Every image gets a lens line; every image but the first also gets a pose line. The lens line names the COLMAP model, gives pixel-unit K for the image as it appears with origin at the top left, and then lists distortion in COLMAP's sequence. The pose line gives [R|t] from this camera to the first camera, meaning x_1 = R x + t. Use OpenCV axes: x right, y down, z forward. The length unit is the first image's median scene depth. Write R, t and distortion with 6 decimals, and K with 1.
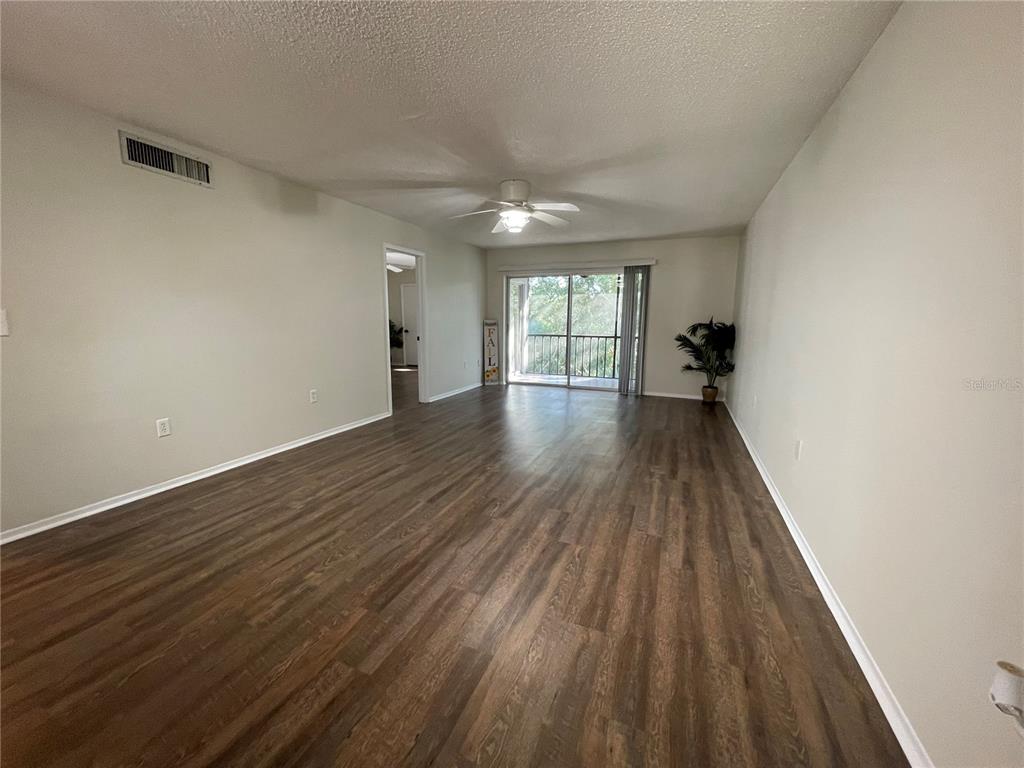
lens RADIAL K [[415.4, 0, 508.3], [0, 415.4, 383.0], [0, 0, 1]] dist [-0.002503, 0.004759]
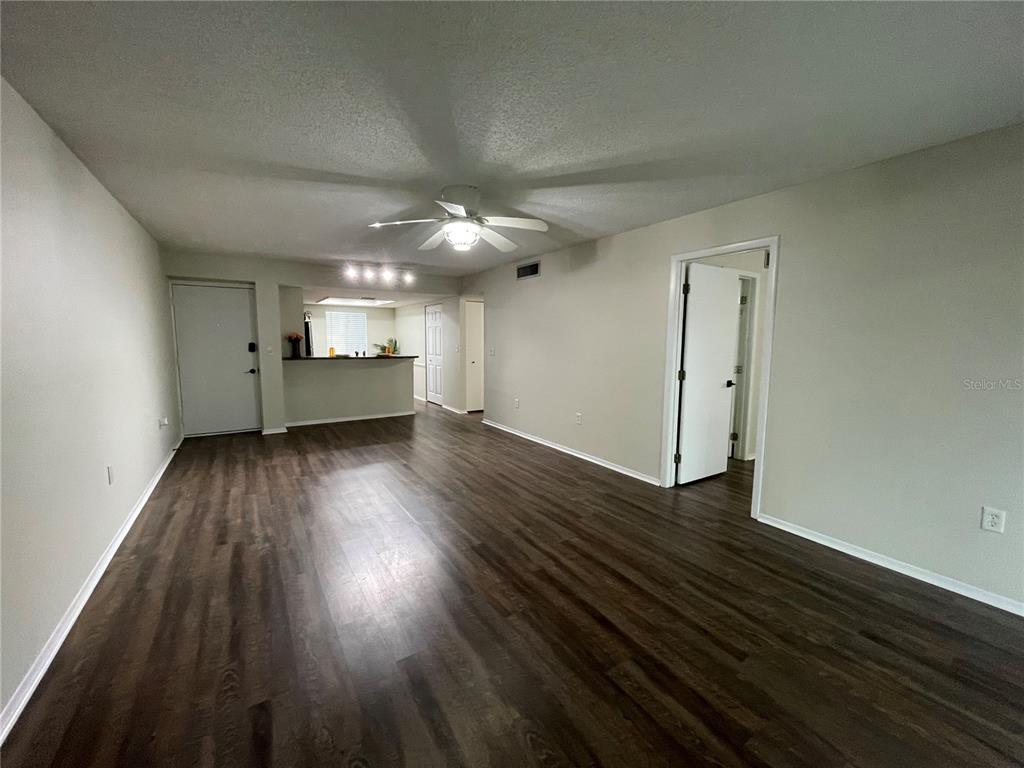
lens RADIAL K [[415.4, 0, 508.3], [0, 415.4, 383.0], [0, 0, 1]] dist [-0.002503, 0.004759]
pose [[-0.577854, 0.075603, -0.812631, 0.753941], [-0.135475, 0.973001, 0.186858, -0.329691], [0.804818, 0.218068, -0.552010, 1.869046]]
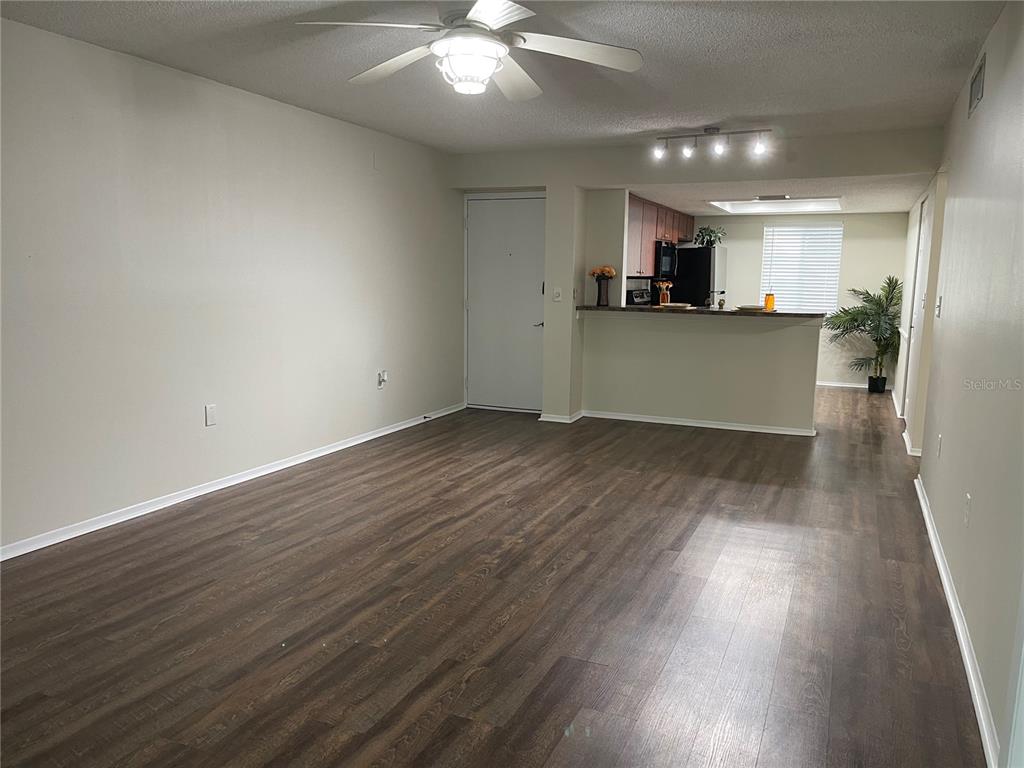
lens RADIAL K [[777.9, 0, 517.4], [0, 777.9, 388.5], [0, 0, 1]] dist [0.062490, -0.080172]
pose [[-0.999537, -0.026415, 0.015070, -0.057746], [-0.020764, 0.954820, 0.296458, -0.376935], [-0.022220, 0.296008, -0.954927, 2.170524]]
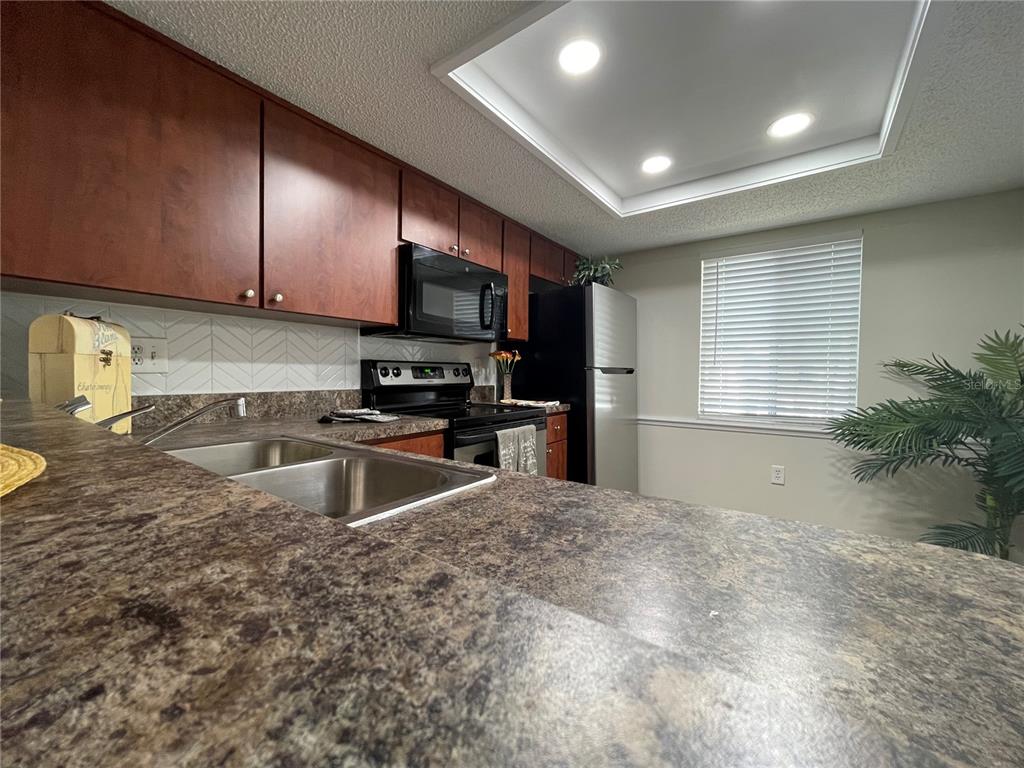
lens RADIAL K [[410.5, 0, 507.4], [0, 410.5, 383.1], [0, 0, 1]] dist [-0.000454, -0.000157]
pose [[-0.969504, -0.025229, 0.243774, -0.760188], [0.018138, 0.984573, 0.174033, 0.008123], [-0.244404, 0.173148, -0.954089, 0.109601]]
